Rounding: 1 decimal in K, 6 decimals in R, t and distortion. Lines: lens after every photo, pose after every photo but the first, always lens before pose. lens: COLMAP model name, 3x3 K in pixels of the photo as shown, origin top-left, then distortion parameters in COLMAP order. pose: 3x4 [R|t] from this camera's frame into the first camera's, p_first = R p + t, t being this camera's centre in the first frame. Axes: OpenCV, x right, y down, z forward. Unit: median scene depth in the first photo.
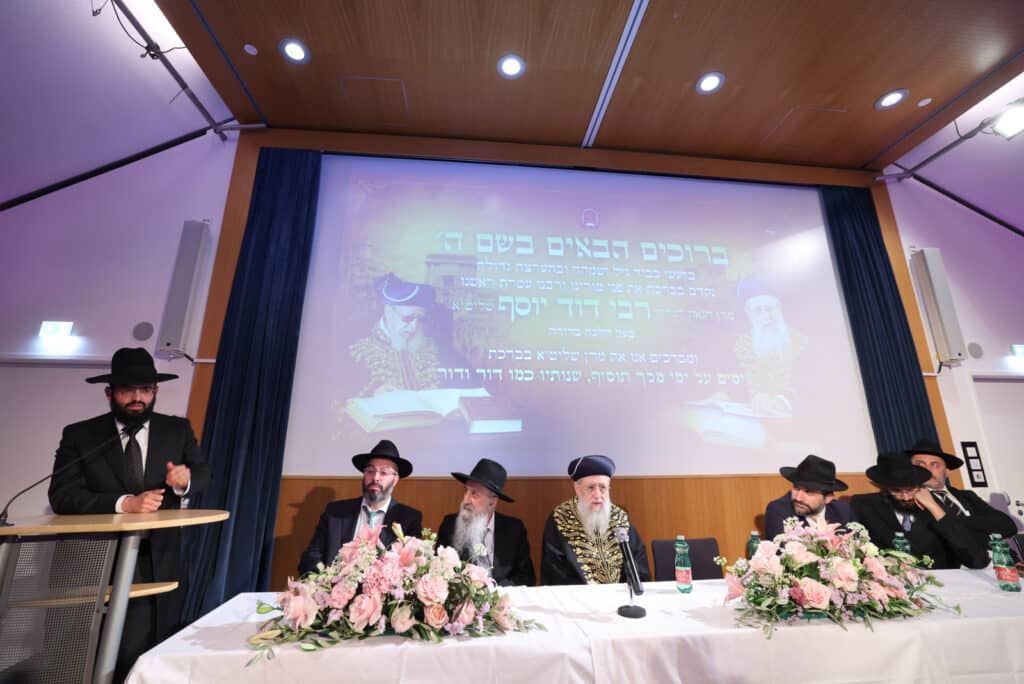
lens RADIAL K [[446.4, 0, 507.5], [0, 446.4, 326.4], [0, 0, 1]] dist [-0.033498, 0.006488]
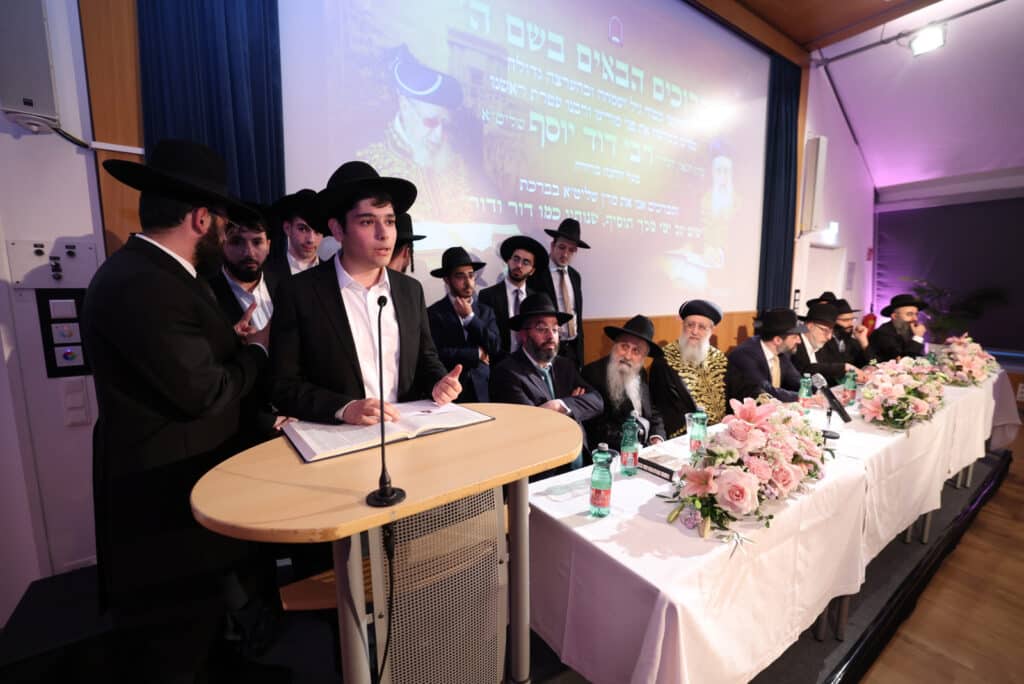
lens RADIAL K [[446.4, 0, 516.0], [0, 446.4, 345.4], [0, 0, 1]] dist [-0.033498, 0.006488]
pose [[0.871702, -0.064742, 0.485741, -0.469950], [-0.131212, 0.924203, 0.358653, 0.041627], [-0.472144, -0.376374, 0.797134, 0.207657]]
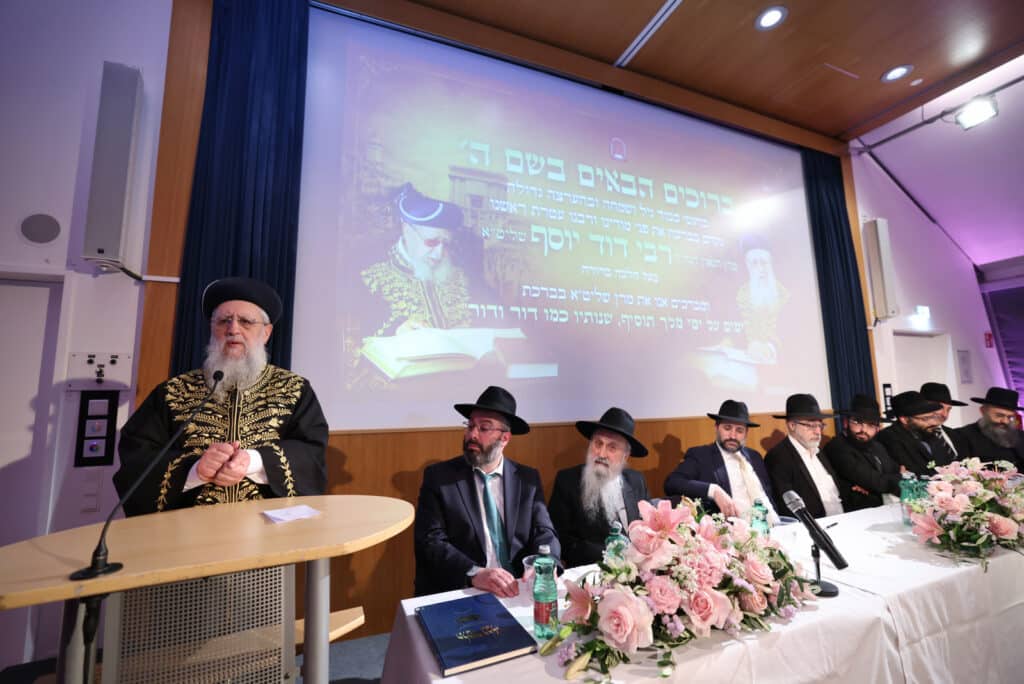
lens RADIAL K [[446.4, 0, 511.9], [0, 446.4, 342.0], [0, 0, 1]] dist [-0.033498, 0.006488]
pose [[0.957289, 0.016671, 0.288651, -0.309925], [-0.057217, 0.989516, 0.132604, 0.046316], [-0.283414, -0.143456, 0.948207, 0.146651]]
